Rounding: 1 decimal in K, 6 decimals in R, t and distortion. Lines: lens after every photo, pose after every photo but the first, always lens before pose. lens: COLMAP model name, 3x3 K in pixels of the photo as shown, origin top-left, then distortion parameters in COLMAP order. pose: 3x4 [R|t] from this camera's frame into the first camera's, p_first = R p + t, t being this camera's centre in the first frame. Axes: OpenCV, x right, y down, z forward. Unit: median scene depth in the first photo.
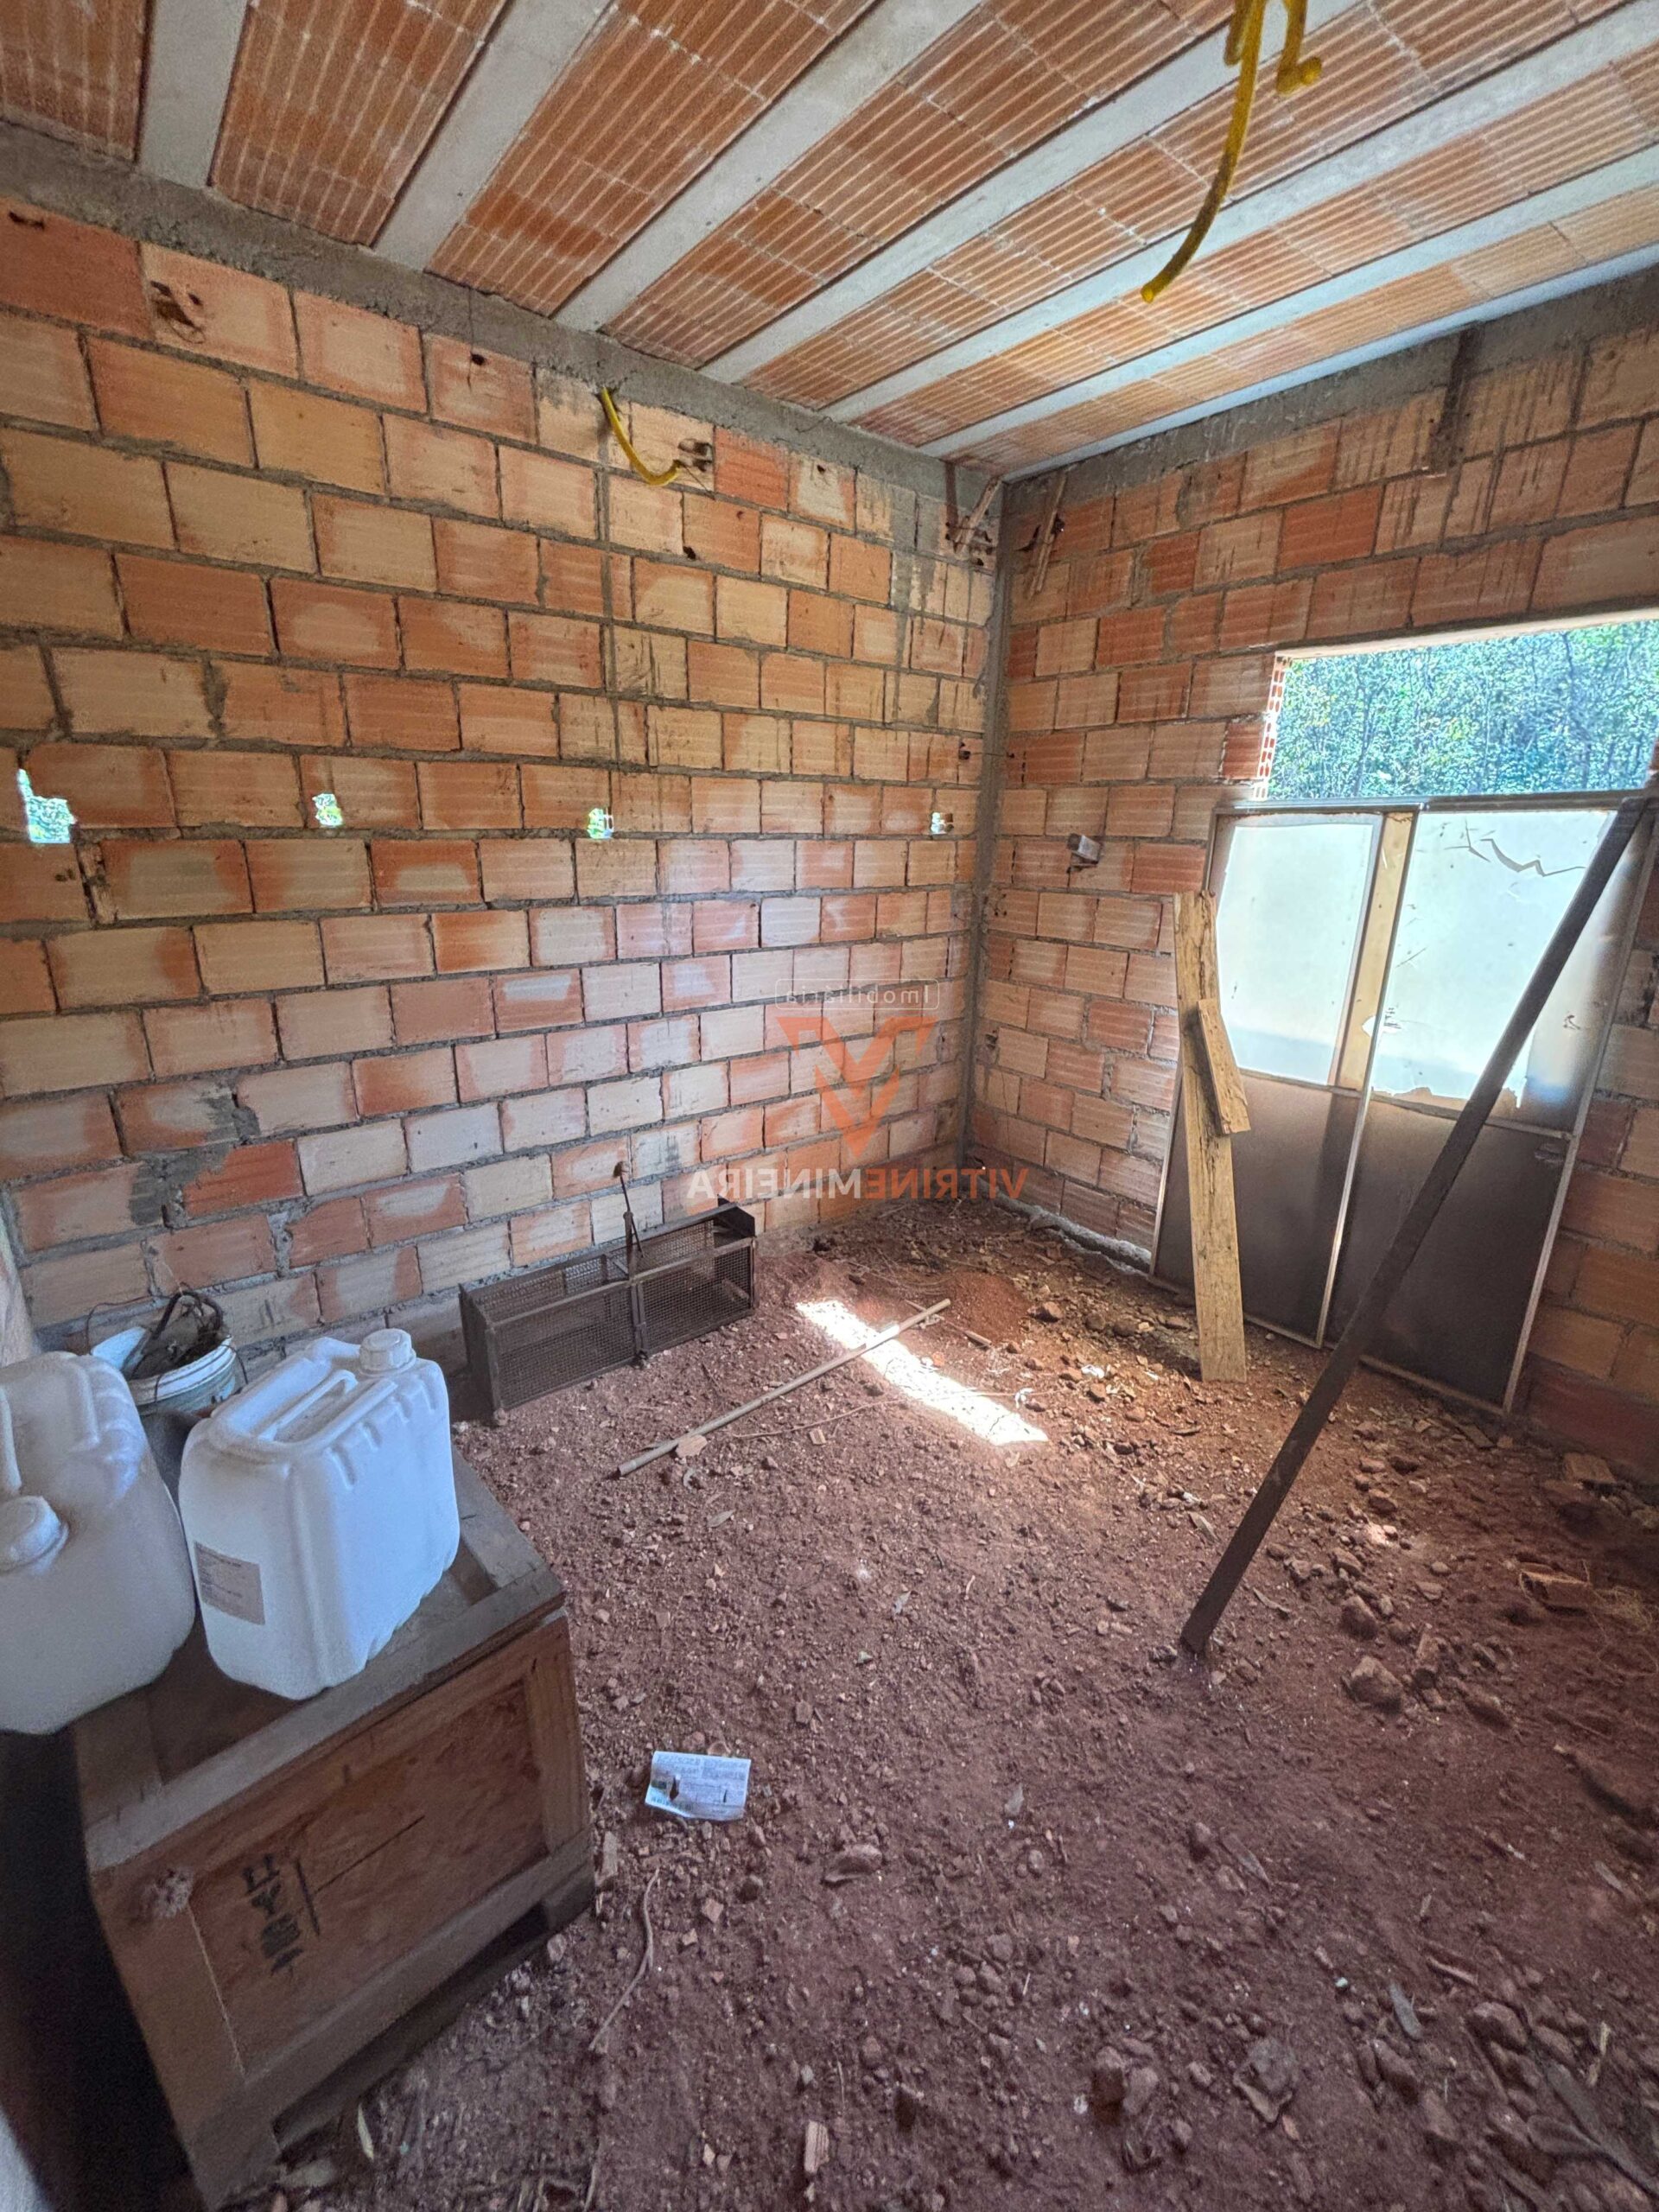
lens RADIAL K [[890.3, 0, 829.8], [0, 890.3, 1100.2], [0, 0, 1]] dist [-0.000666, -0.000353]
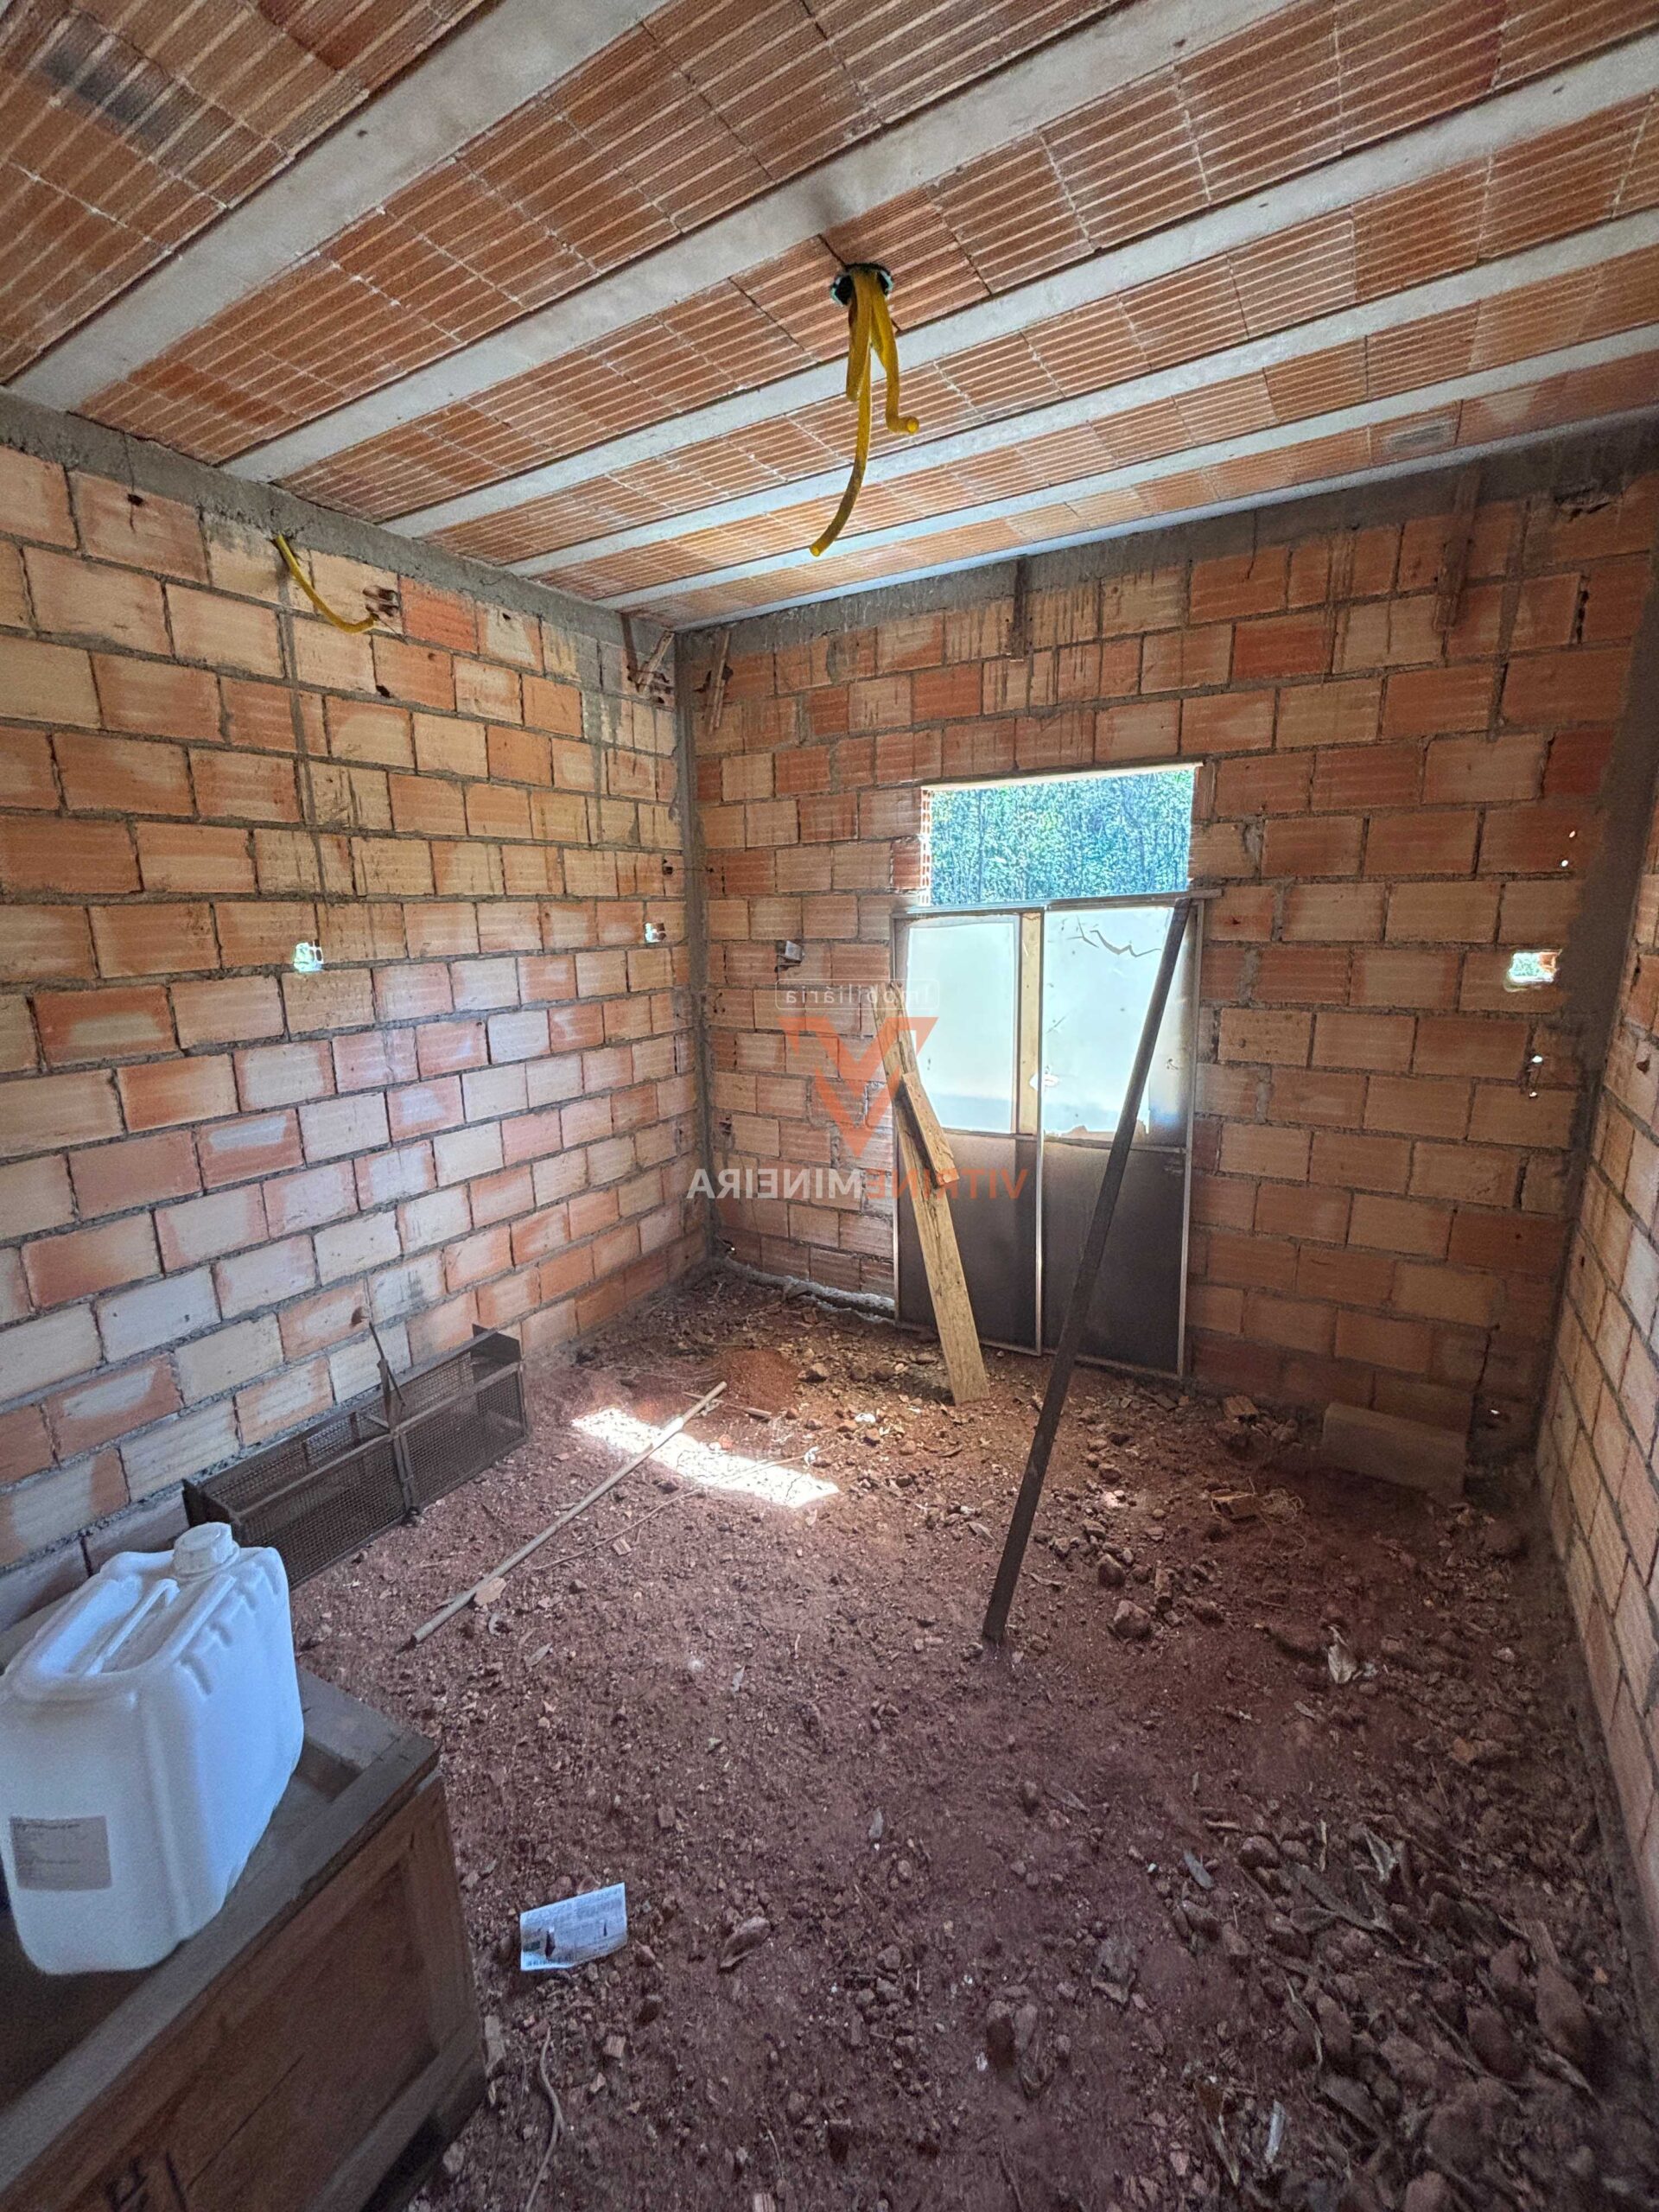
lens RADIAL K [[890.3, 0, 830.1], [0, 890.3, 1100.7], [0, 0, 1]] dist [-0.000666, -0.000353]
pose [[0.939761, -0.109985, 0.323655, -0.067002], [0.139342, 0.987844, -0.068902, -0.015033], [-0.312142, 0.109850, 0.943663, -0.073325]]
